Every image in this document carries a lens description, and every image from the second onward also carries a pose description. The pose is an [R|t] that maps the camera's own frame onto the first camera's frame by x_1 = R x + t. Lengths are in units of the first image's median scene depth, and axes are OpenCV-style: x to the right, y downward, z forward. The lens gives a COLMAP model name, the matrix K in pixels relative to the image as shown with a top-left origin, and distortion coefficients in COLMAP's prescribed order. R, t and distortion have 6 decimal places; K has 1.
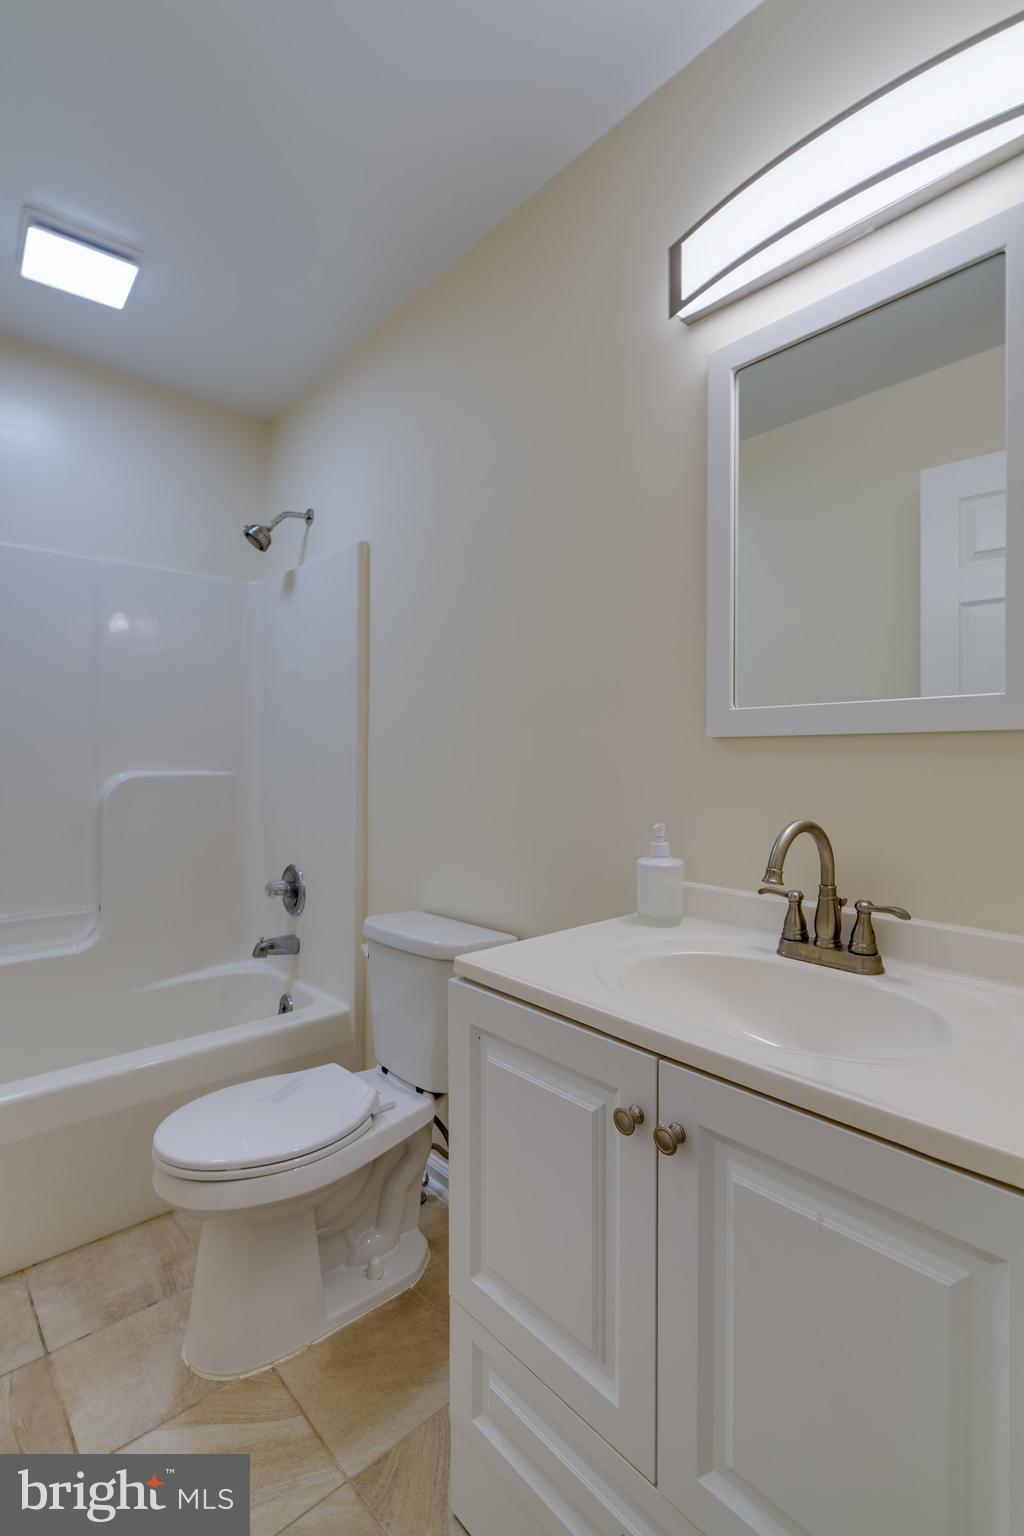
lens RADIAL K [[701.6, 0, 521.6], [0, 701.6, 776.6], [0, 0, 1]] dist [-0.004028, 0.000197]
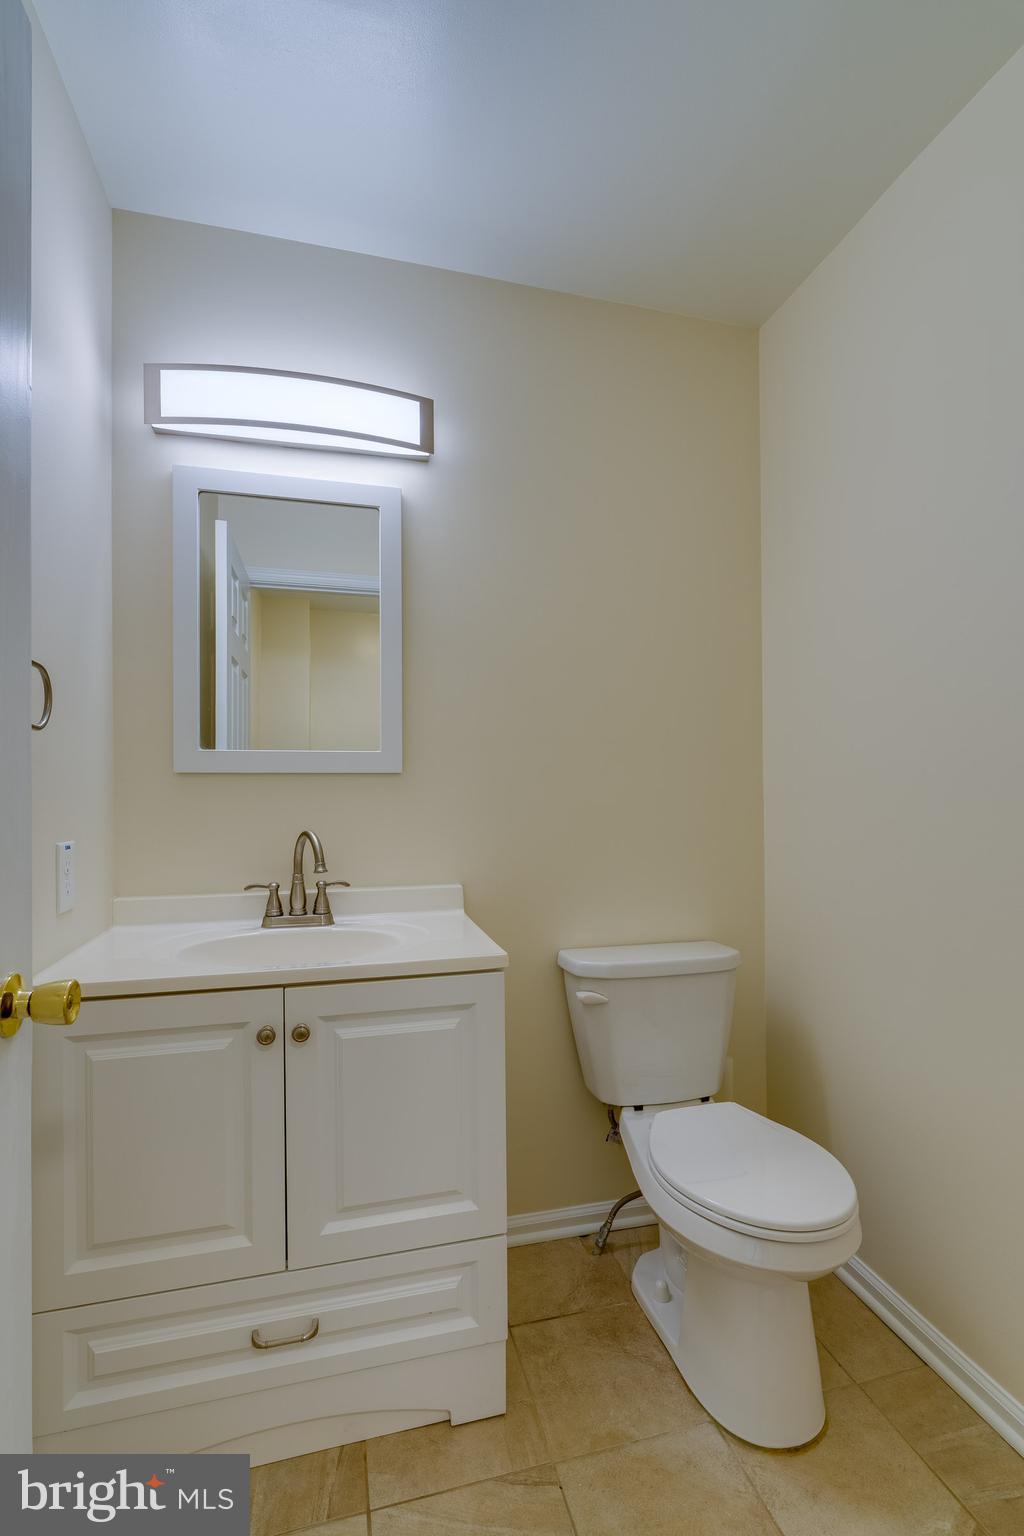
lens RADIAL K [[701.6, 0, 521.6], [0, 701.6, 776.6], [0, 0, 1]] dist [-0.004028, 0.000197]
pose [[0.464469, 0.012353, 0.885503, -0.709594], [0.021462, 0.999452, -0.025200, -0.007935], [-0.885329, 0.030710, 0.463949, -0.143493]]
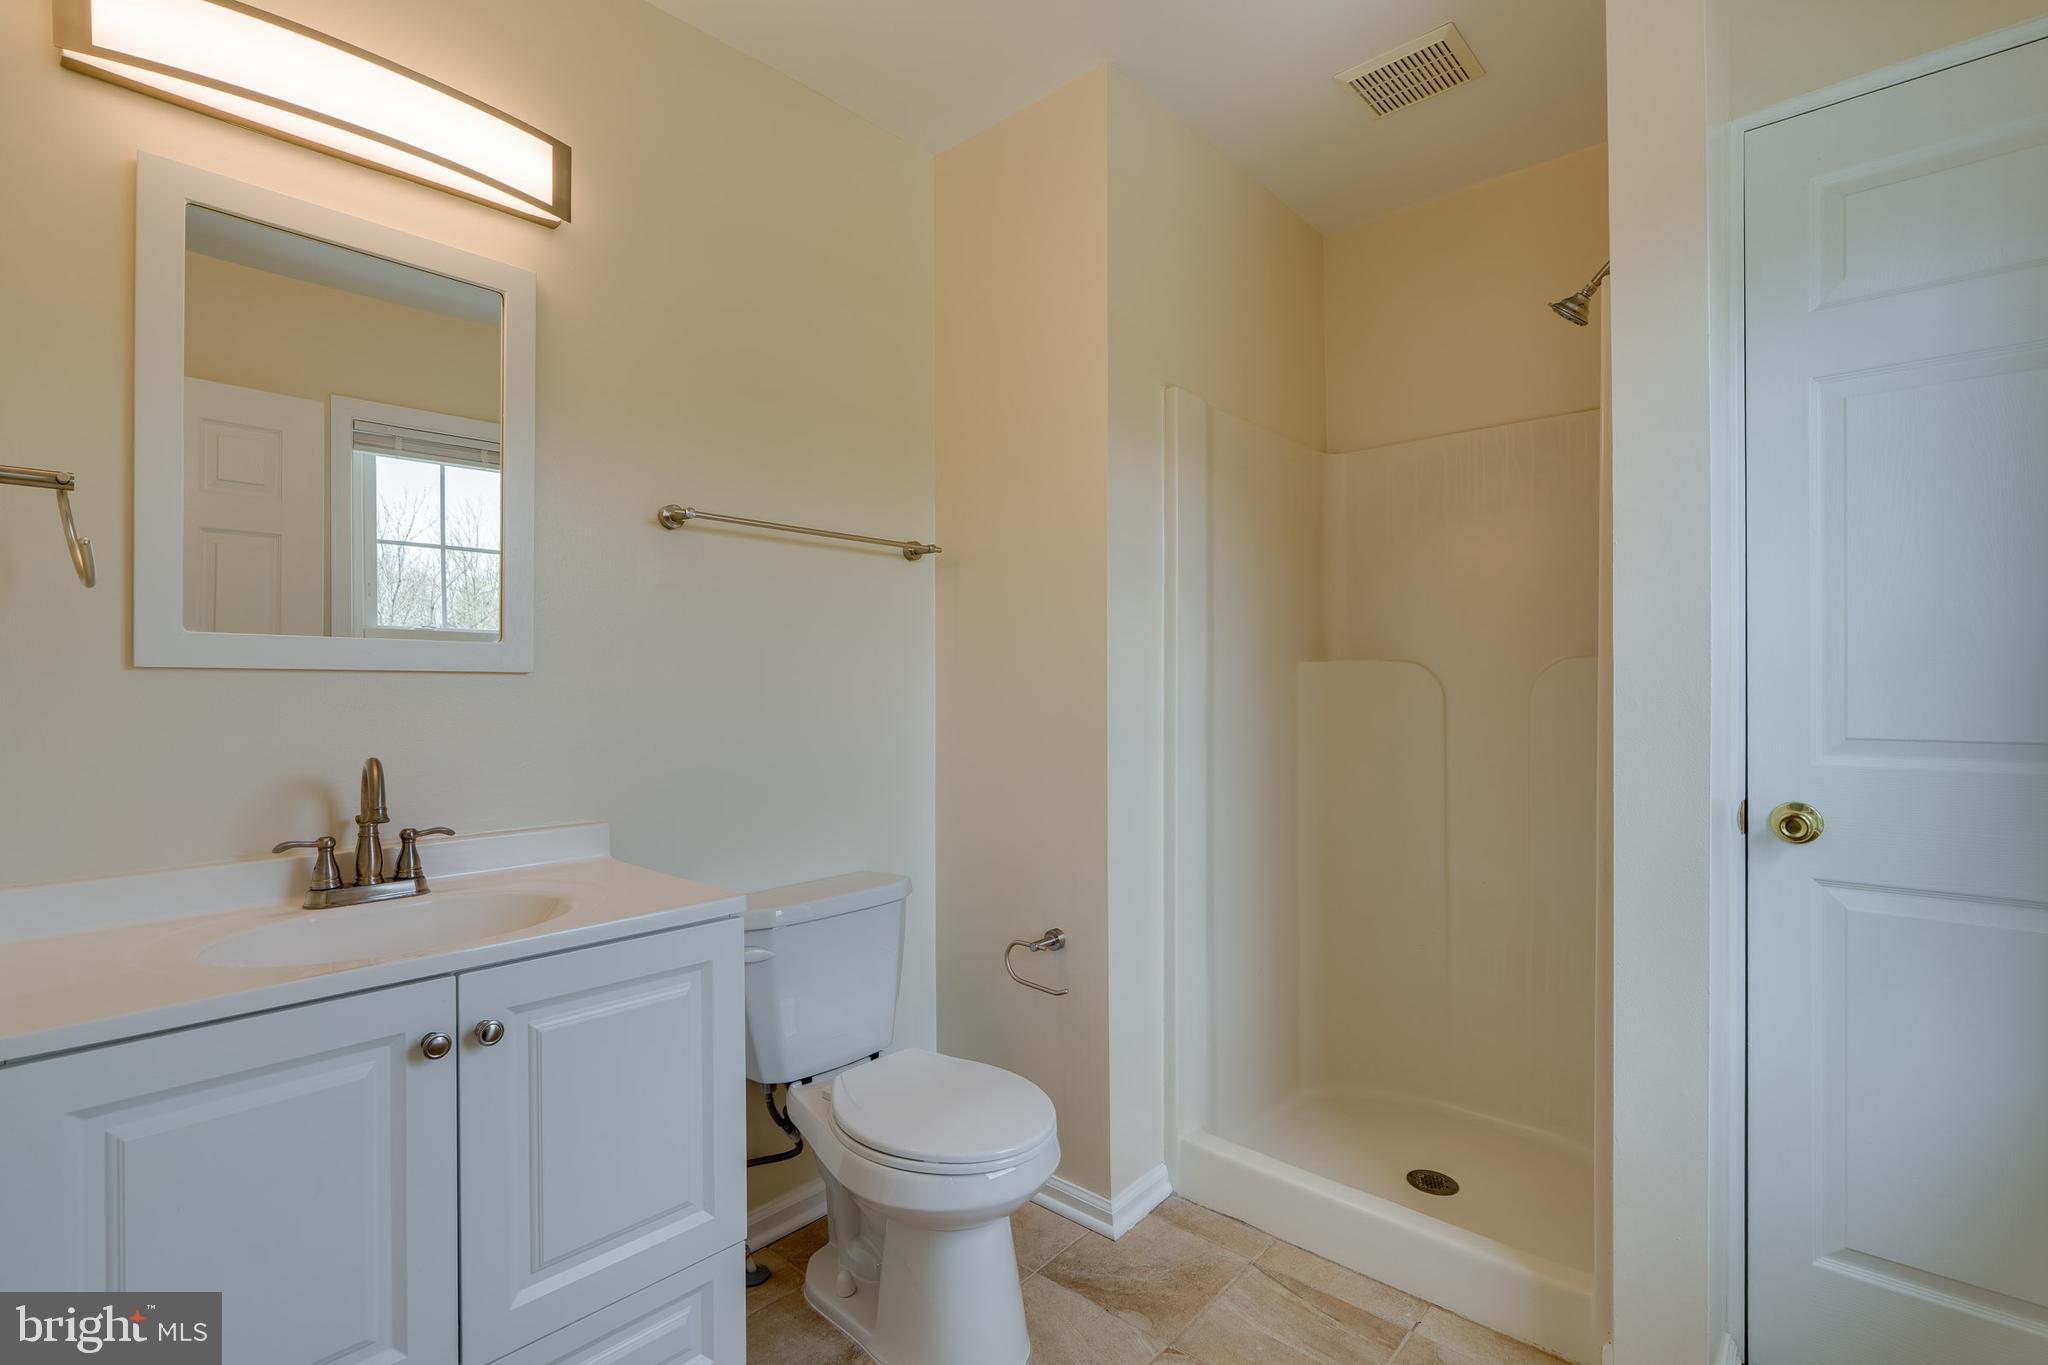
lens RADIAL K [[944.8, 0, 1024.0], [0, 944.8, 682.5], [0, 0, 1]] dist [-0.000365, 0.000701]
pose [[-0.074328, -0.000869, 0.997233, -1.008320], [0.030152, 0.999540, 0.003119, -0.020365], [-0.996778, 0.030300, -0.074267, 0.170875]]
